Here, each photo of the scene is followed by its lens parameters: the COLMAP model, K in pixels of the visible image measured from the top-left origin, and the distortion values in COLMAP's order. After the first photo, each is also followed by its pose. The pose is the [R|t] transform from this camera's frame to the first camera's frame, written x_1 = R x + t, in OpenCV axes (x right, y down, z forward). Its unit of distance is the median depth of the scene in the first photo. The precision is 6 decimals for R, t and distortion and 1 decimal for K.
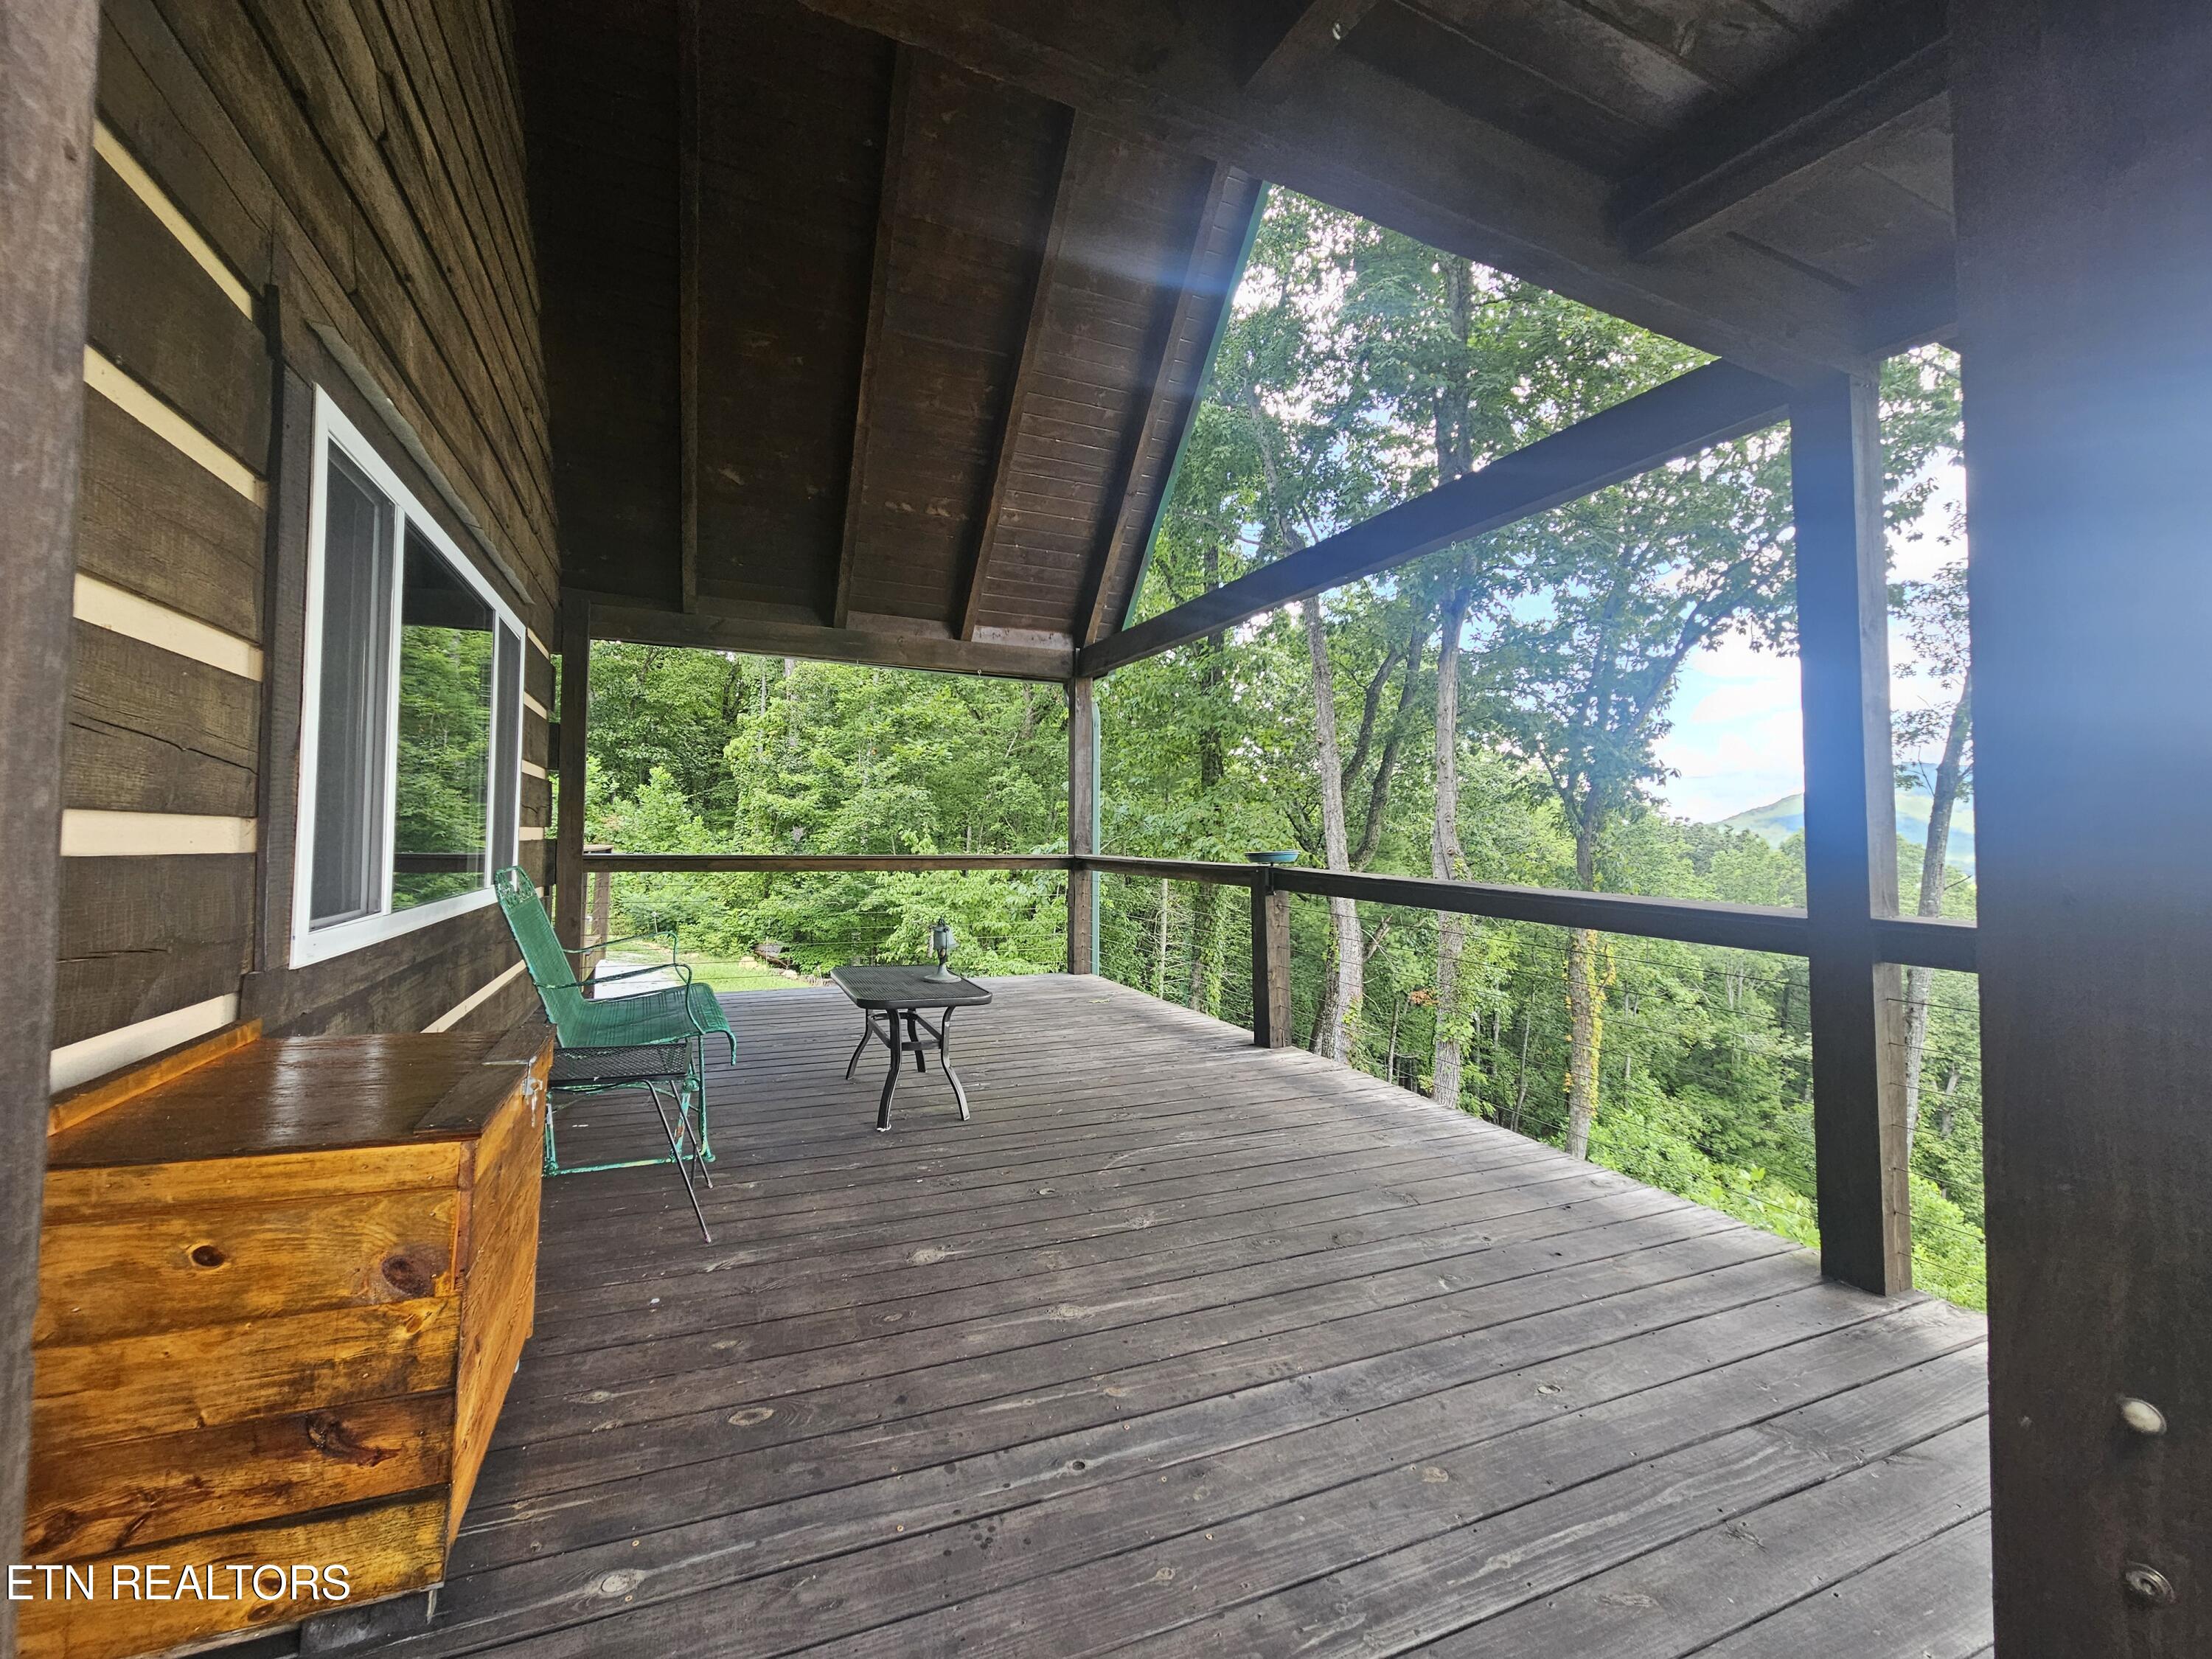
lens RADIAL K [[911.6, 0, 1098.2], [0, 911.6, 814.8], [0, 0, 1]] dist [-0.000216, 0.000113]
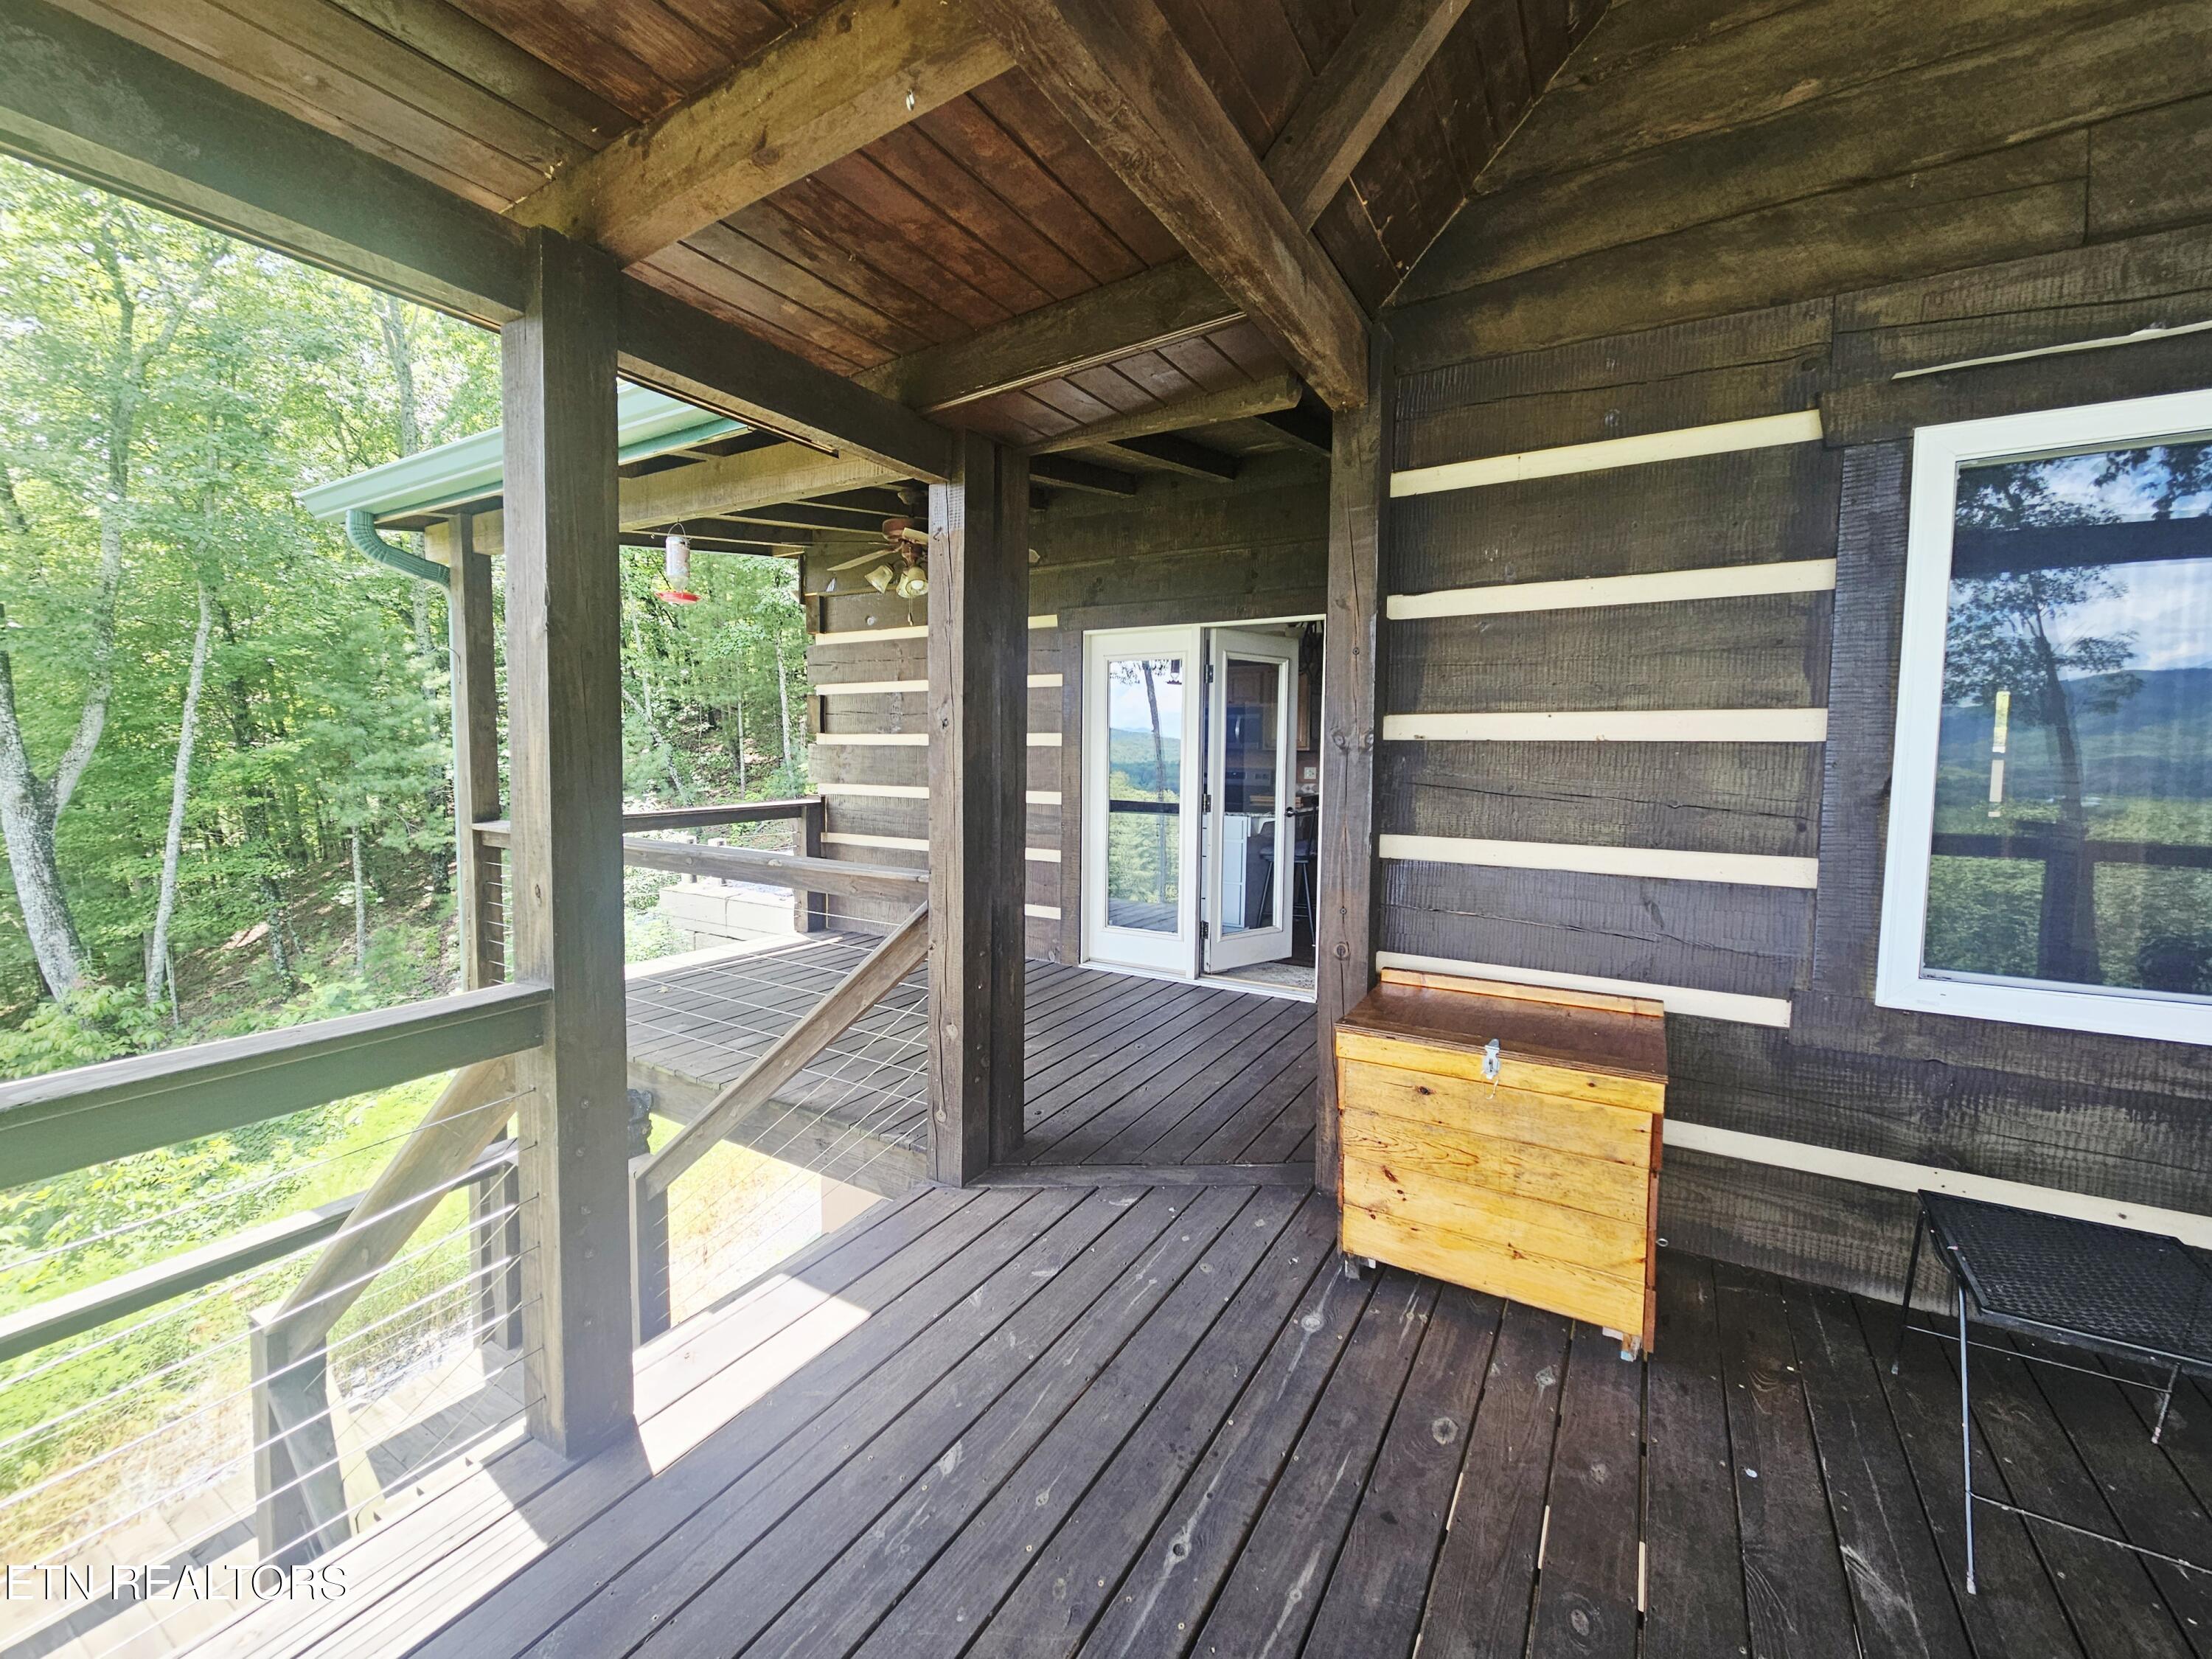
lens RADIAL K [[911.6, 0, 1100.4], [0, 911.6, 819.2], [0, 0, 1]] dist [-0.000216, 0.000113]
pose [[-0.808415, 0.031804, -0.587753, 0.604652], [0.000501, 0.998576, 0.053345, -0.134975], [0.588612, 0.042831, -0.807280, 1.711319]]
